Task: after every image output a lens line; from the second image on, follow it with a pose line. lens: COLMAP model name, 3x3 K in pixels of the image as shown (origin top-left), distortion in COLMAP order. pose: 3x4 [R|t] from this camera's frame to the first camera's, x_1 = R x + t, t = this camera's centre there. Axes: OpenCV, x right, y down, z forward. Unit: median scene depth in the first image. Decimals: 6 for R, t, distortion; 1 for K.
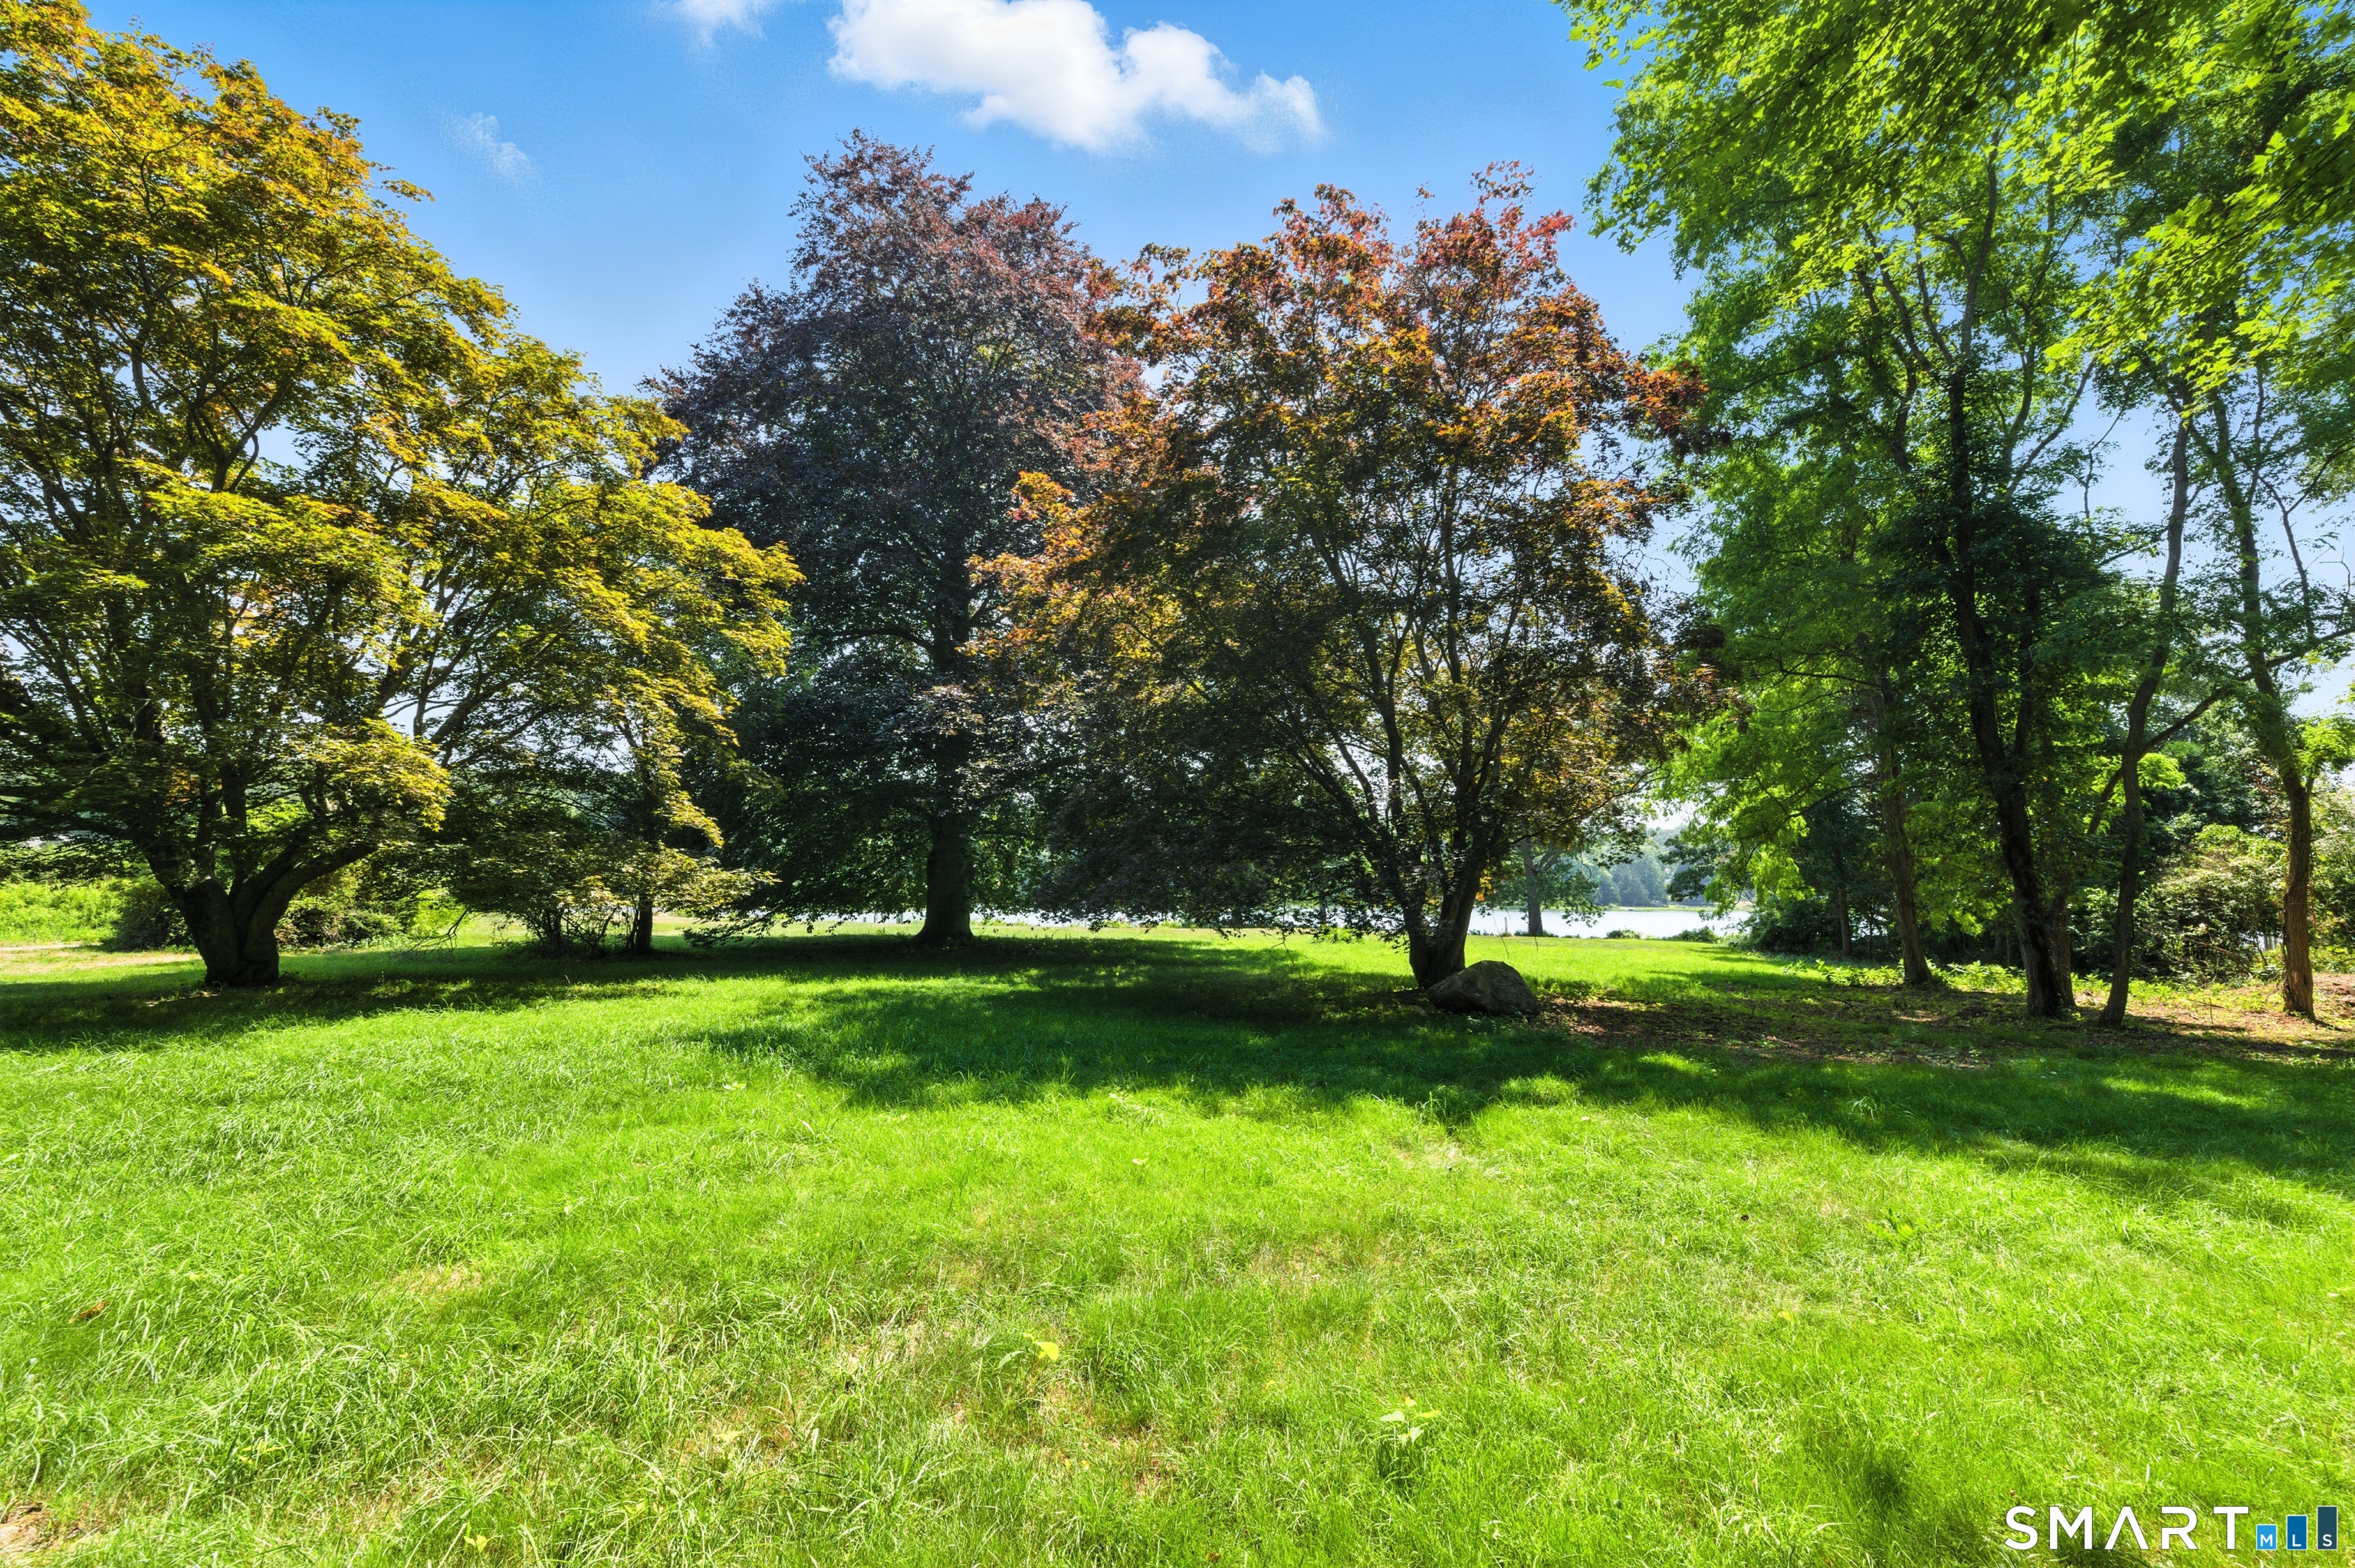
lens RADIAL K [[975.0, 0, 1187.0], [0, 975.0, 776.4], [0, 0, 1]] dist [-0.001314, -0.000503]
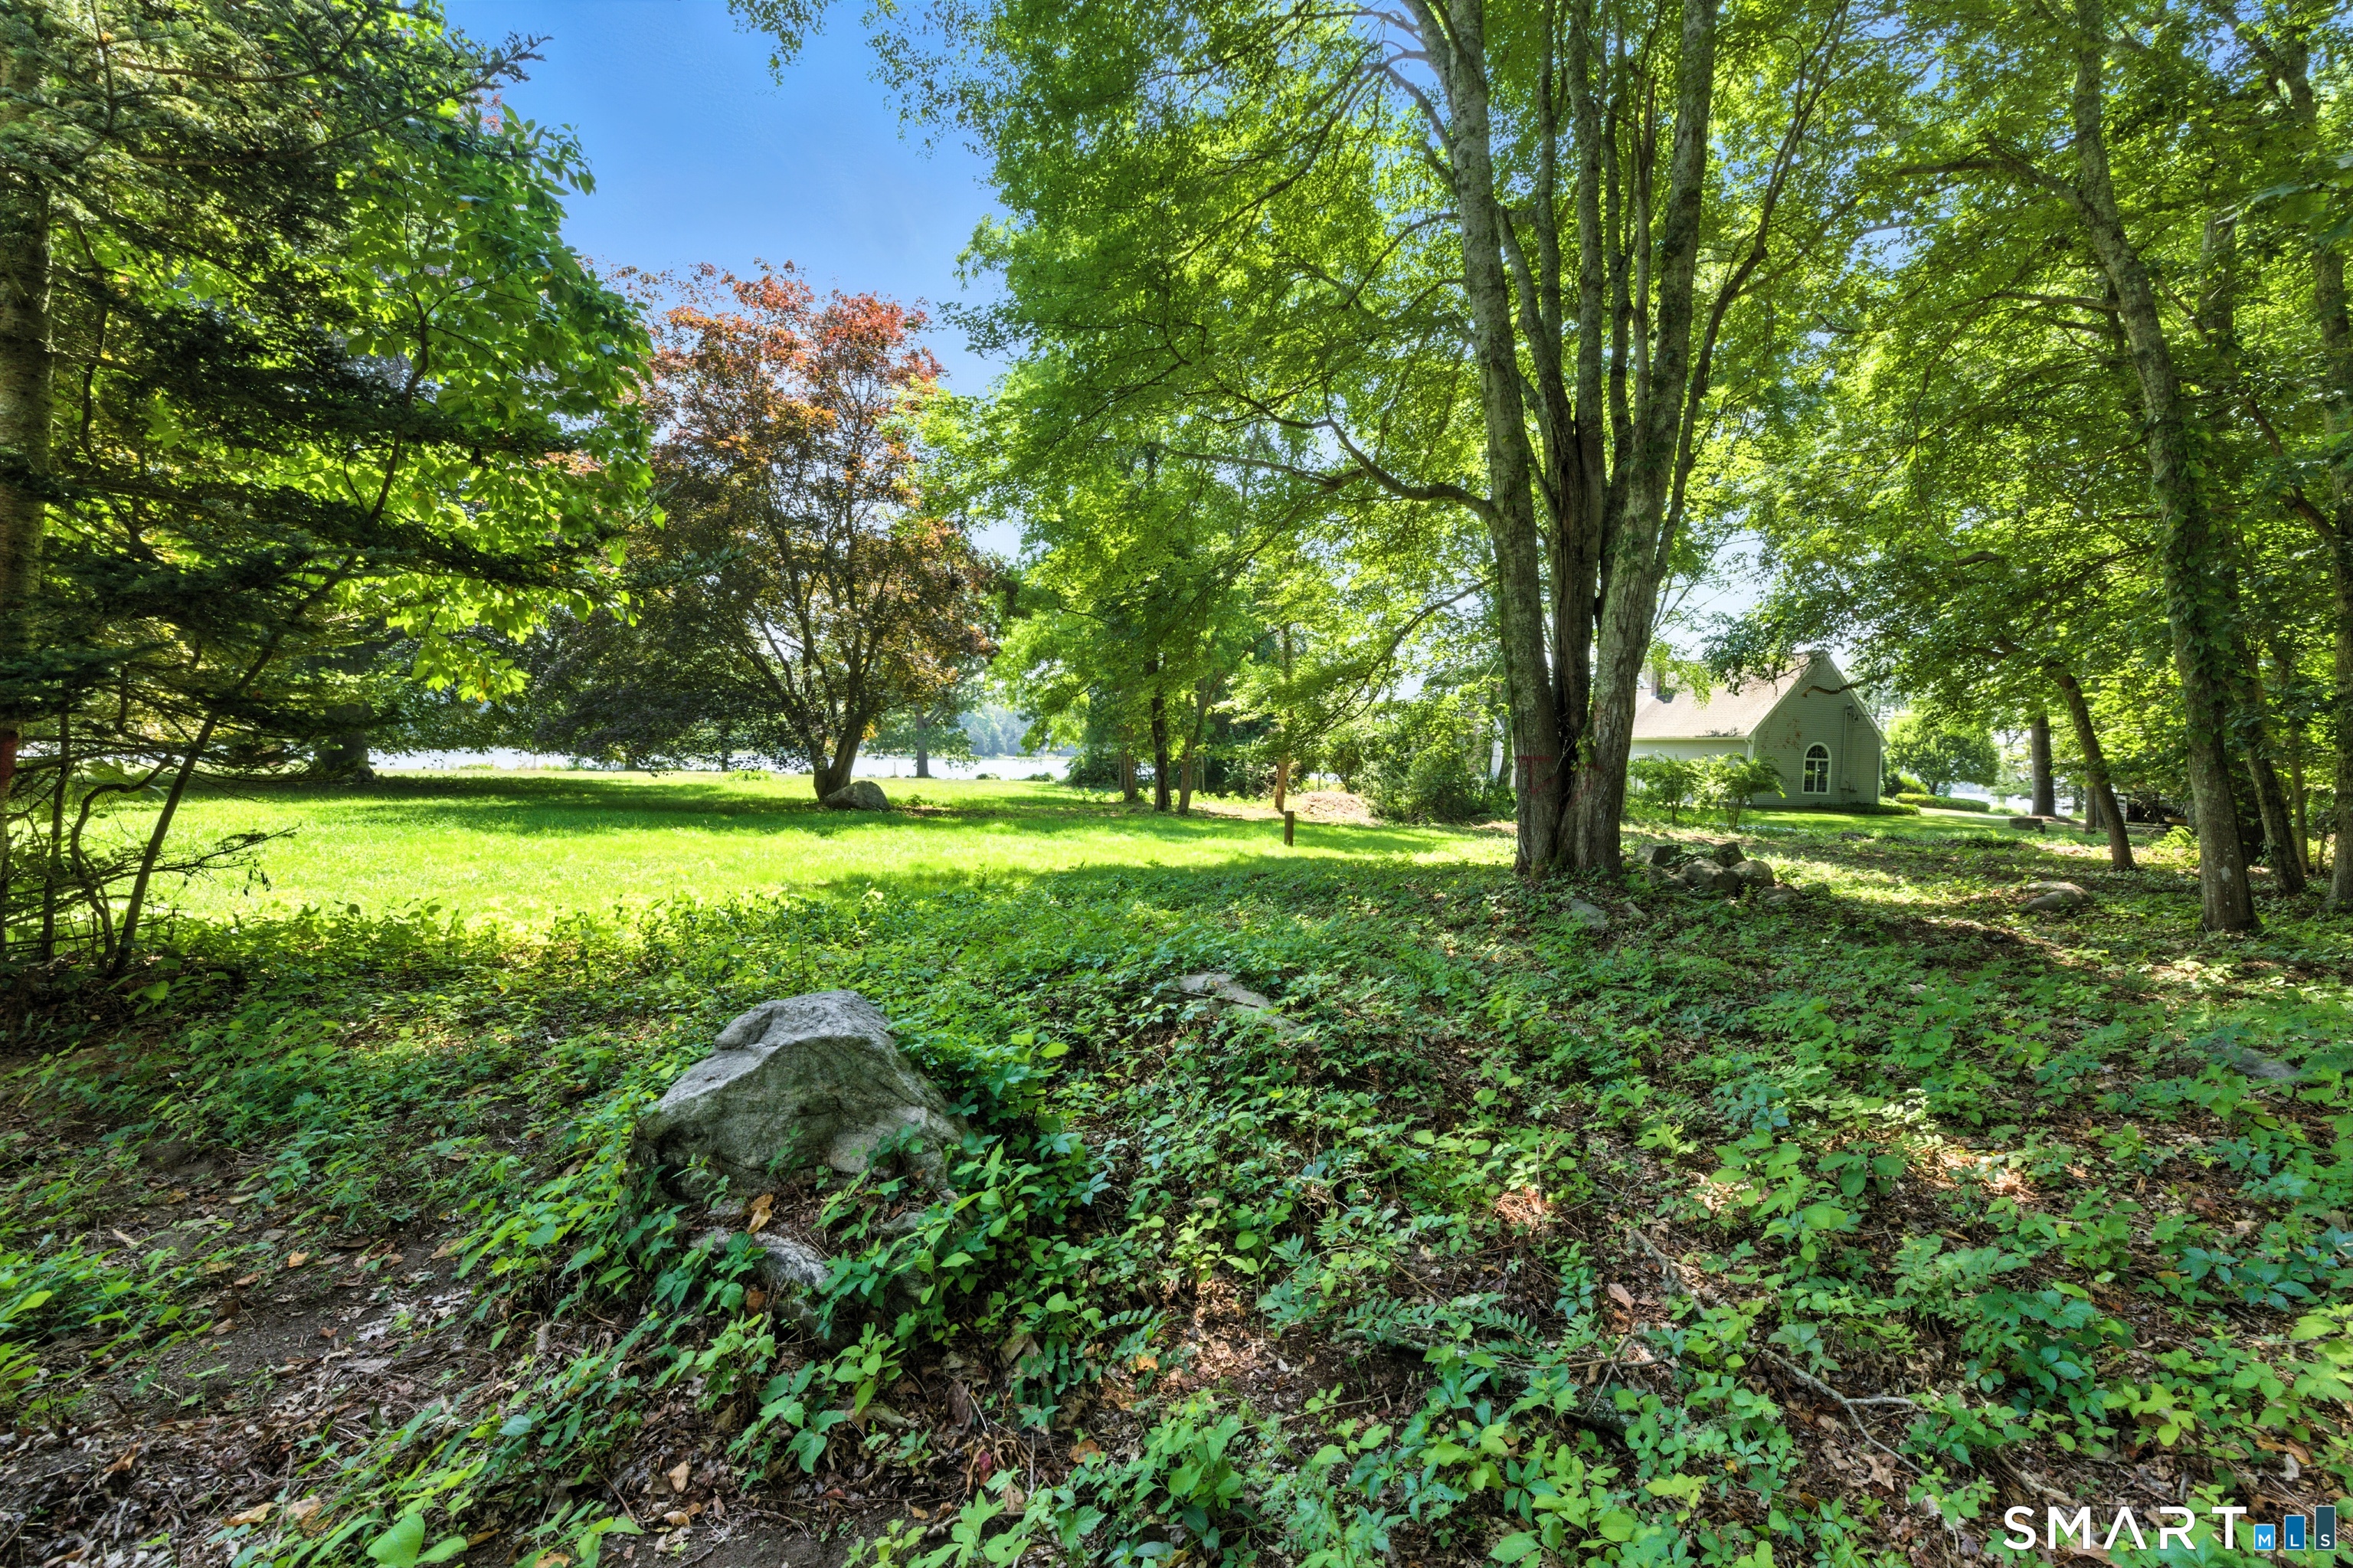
lens RADIAL K [[974.3, 0, 1185.9], [0, 974.3, 776.4], [0, 0, 1]] dist [-0.001314, -0.000503]
pose [[0.830080, -0.003221, 0.557635, -0.102674], [-0.082774, 0.988194, 0.128923, -0.051536], [-0.551467, -0.153174, 0.820014, -0.420092]]
